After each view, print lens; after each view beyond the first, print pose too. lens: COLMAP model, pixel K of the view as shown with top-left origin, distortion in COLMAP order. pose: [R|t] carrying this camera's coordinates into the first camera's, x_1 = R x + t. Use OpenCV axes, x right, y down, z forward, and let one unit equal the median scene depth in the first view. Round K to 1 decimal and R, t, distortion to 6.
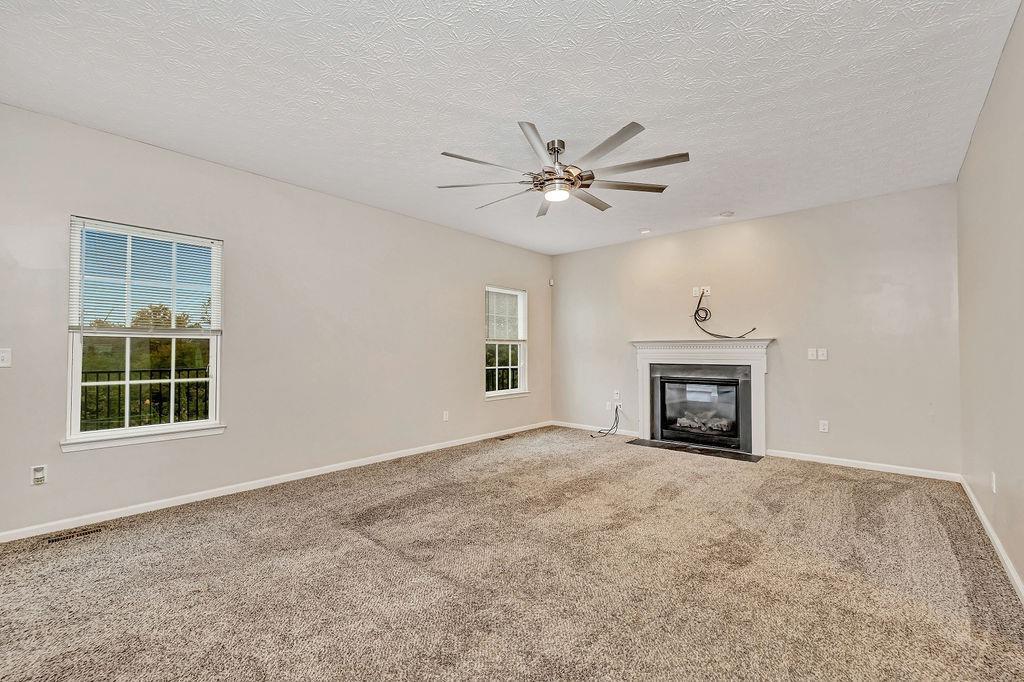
lens RADIAL K [[455.3, 0, 514.7], [0, 455.3, 343.7], [0, 0, 1]] dist [0.000871, -0.000141]
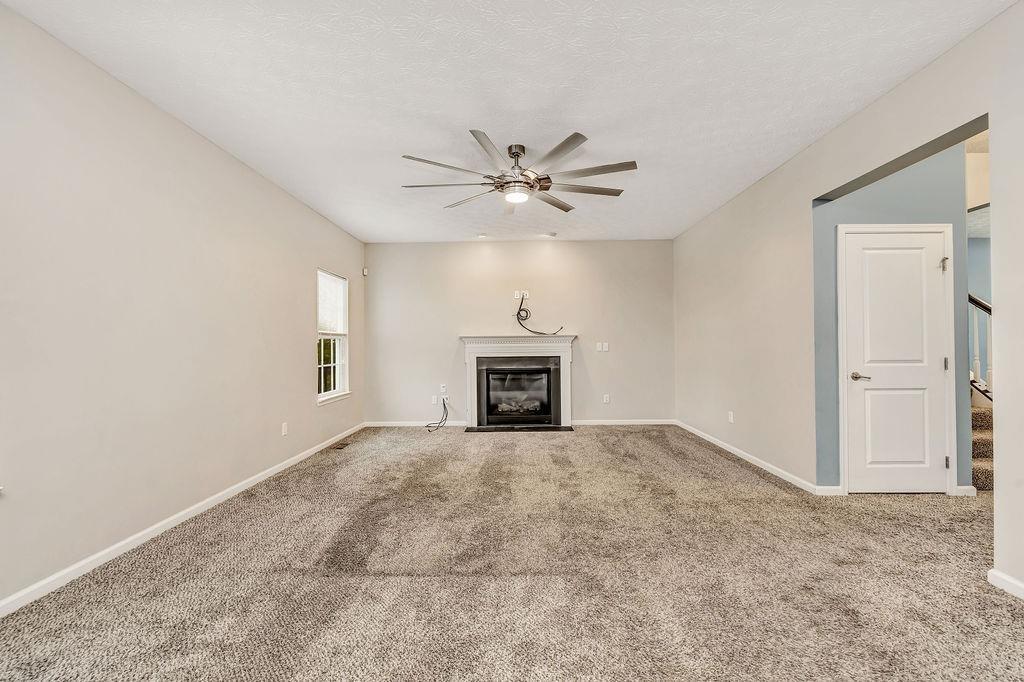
lens RADIAL K [[455.3, 0, 514.7], [0, 455.3, 343.7], [0, 0, 1]] dist [0.000871, -0.000141]
pose [[0.727586, -0.001926, 0.686014, -0.434684], [-0.003283, 0.999975, 0.006290, 0.004743], [-0.686009, -0.006829, 0.727561, 0.159136]]
